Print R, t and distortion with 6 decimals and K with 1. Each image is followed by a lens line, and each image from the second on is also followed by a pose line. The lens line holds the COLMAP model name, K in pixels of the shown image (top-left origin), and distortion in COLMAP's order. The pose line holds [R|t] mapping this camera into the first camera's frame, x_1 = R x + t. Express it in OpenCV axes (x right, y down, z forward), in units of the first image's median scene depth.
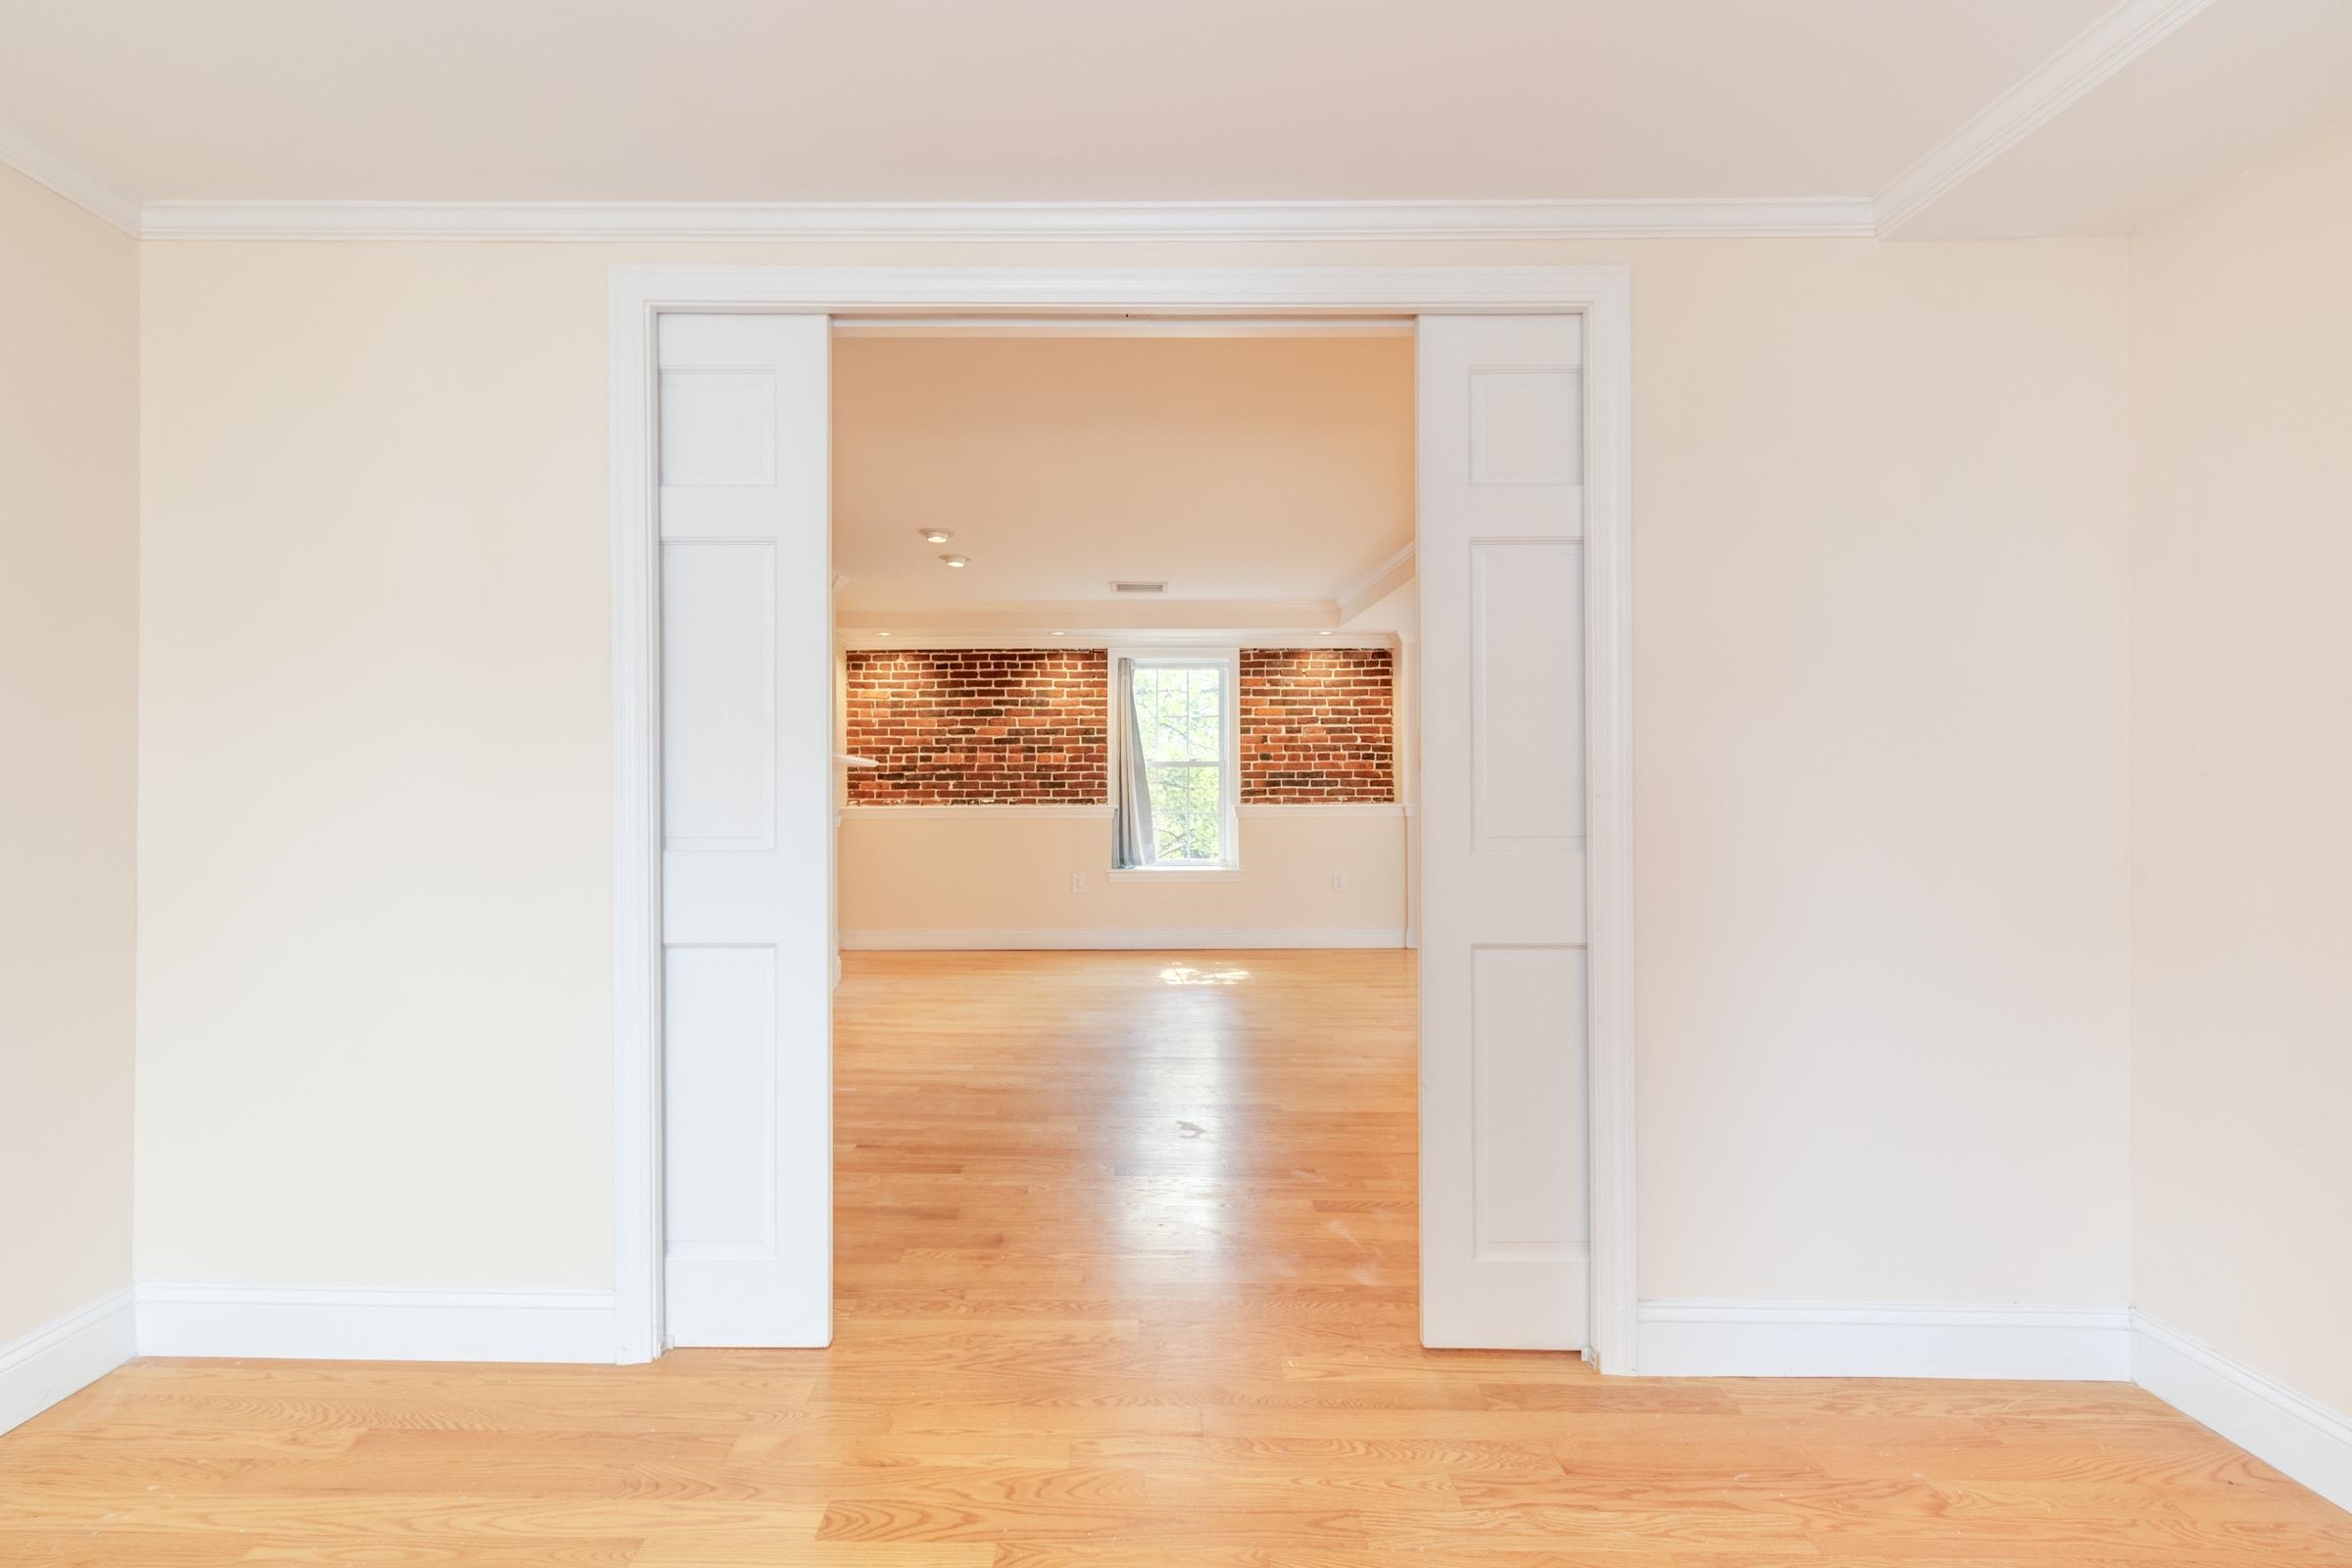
lens RADIAL K [[1074.5, 0, 1095.4], [0, 1074.5, 788.9], [0, 0, 1]] dist [0.011414, -0.001899]
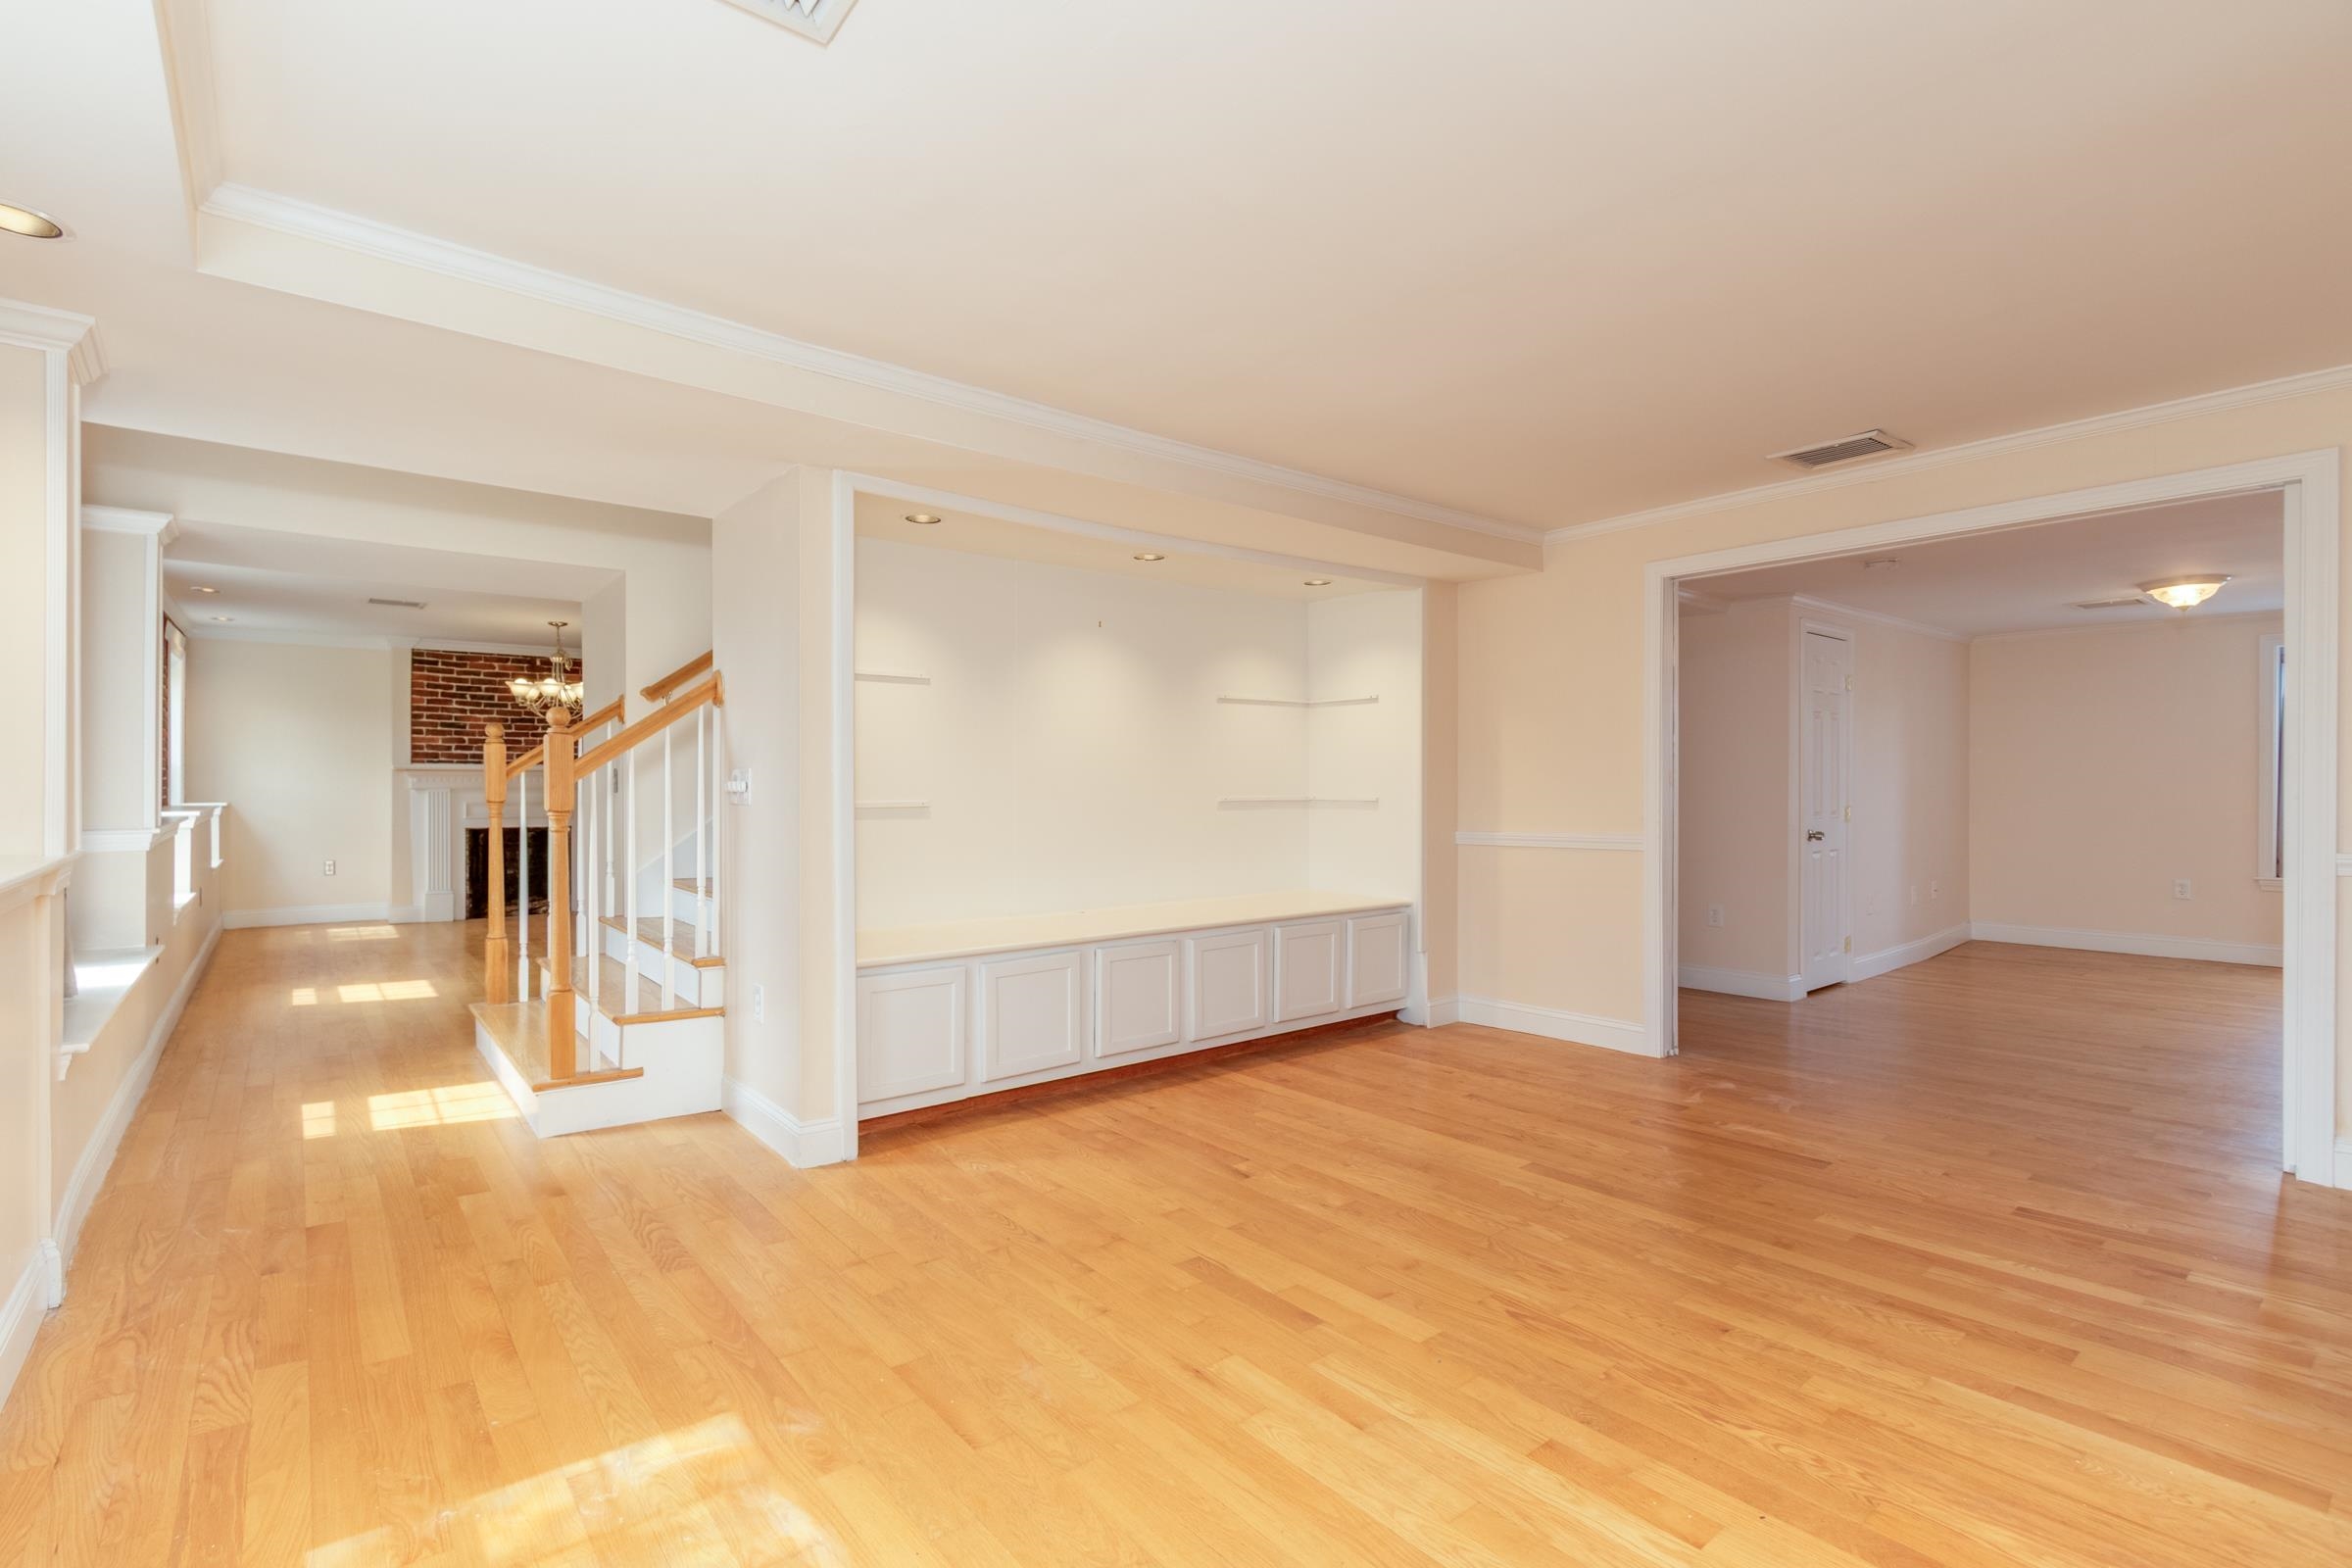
lens RADIAL K [[1077.5, 0, 1111.1], [0, 1077.5, 775.4], [0, 0, 1]] dist [0.004869, -0.001614]
pose [[-0.627279, 0.010423, 0.778725, -0.152160], [0.002506, 0.999932, -0.011365, -0.004902], [-0.778791, -0.005177, -0.627263, 0.919030]]
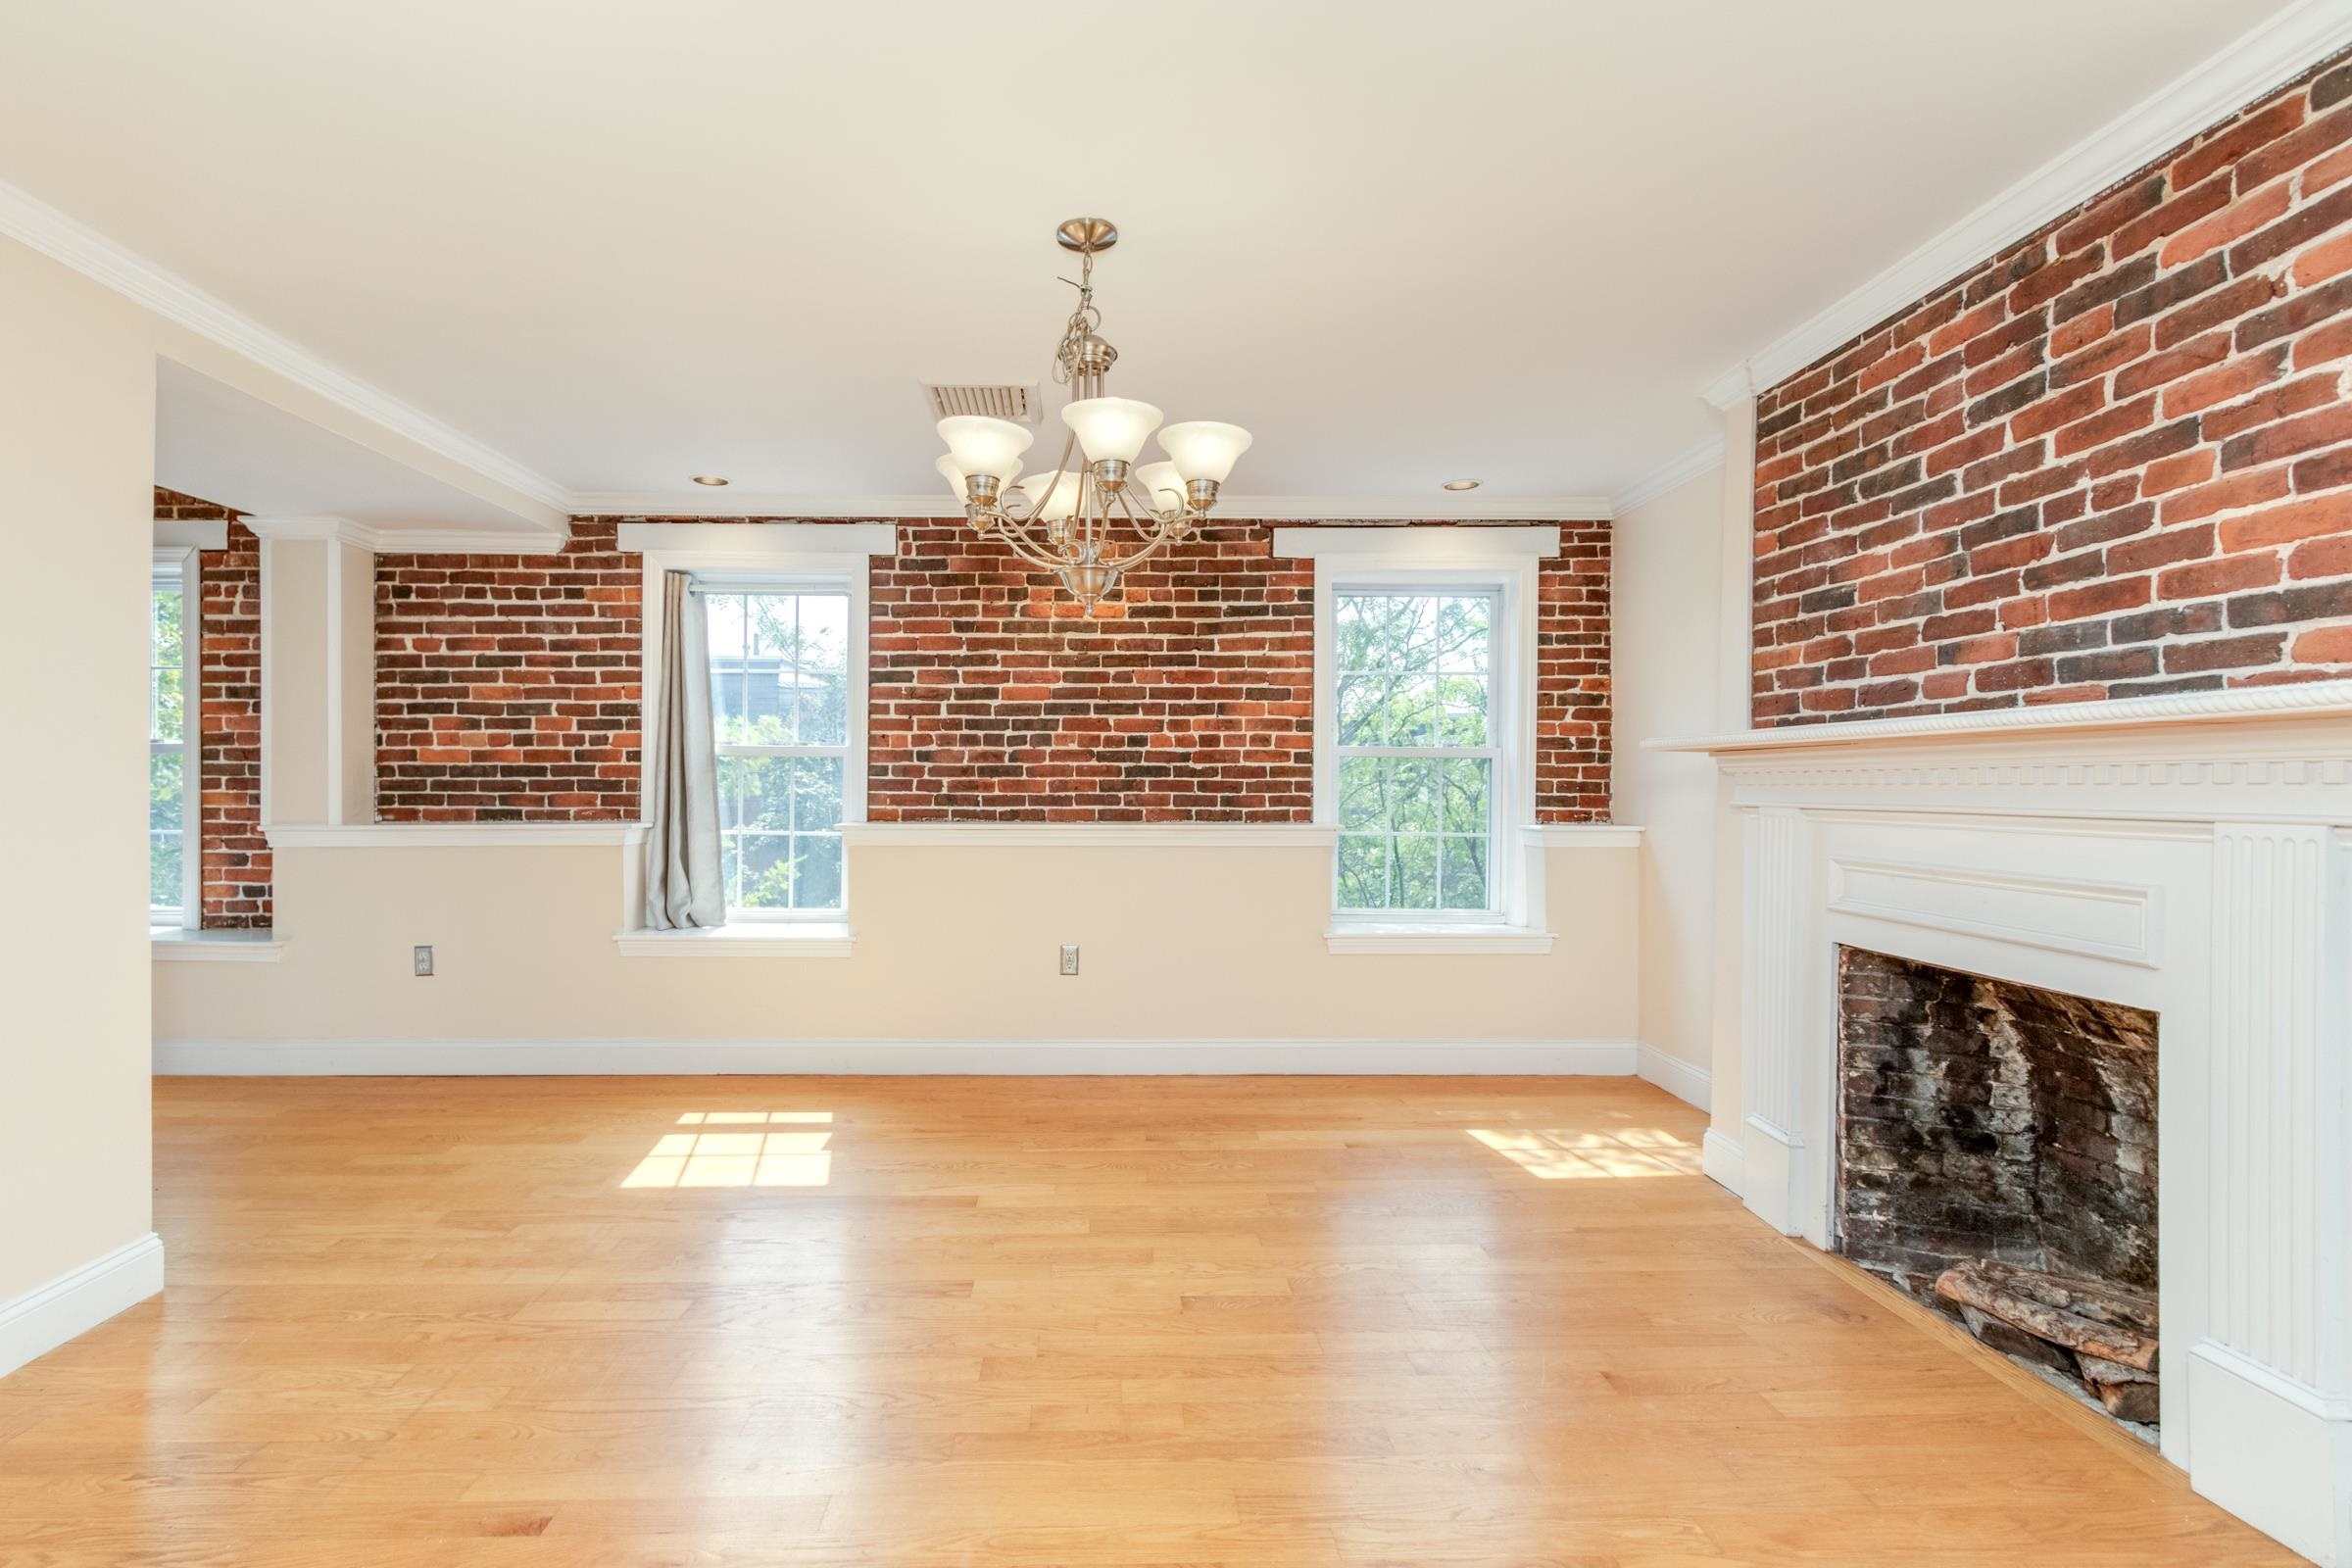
lens RADIAL K [[1167.7, 0, 1159.2], [0, 1167.7, 793.9], [0, 0, 1]] dist [-0.001470, 0.001071]
pose [[0.999567, 0.007431, 0.028454, 0.994334], [-0.007717, 0.999921, 0.009948, -0.011721], [-0.028378, -0.010163, 0.999546, 0.346963]]
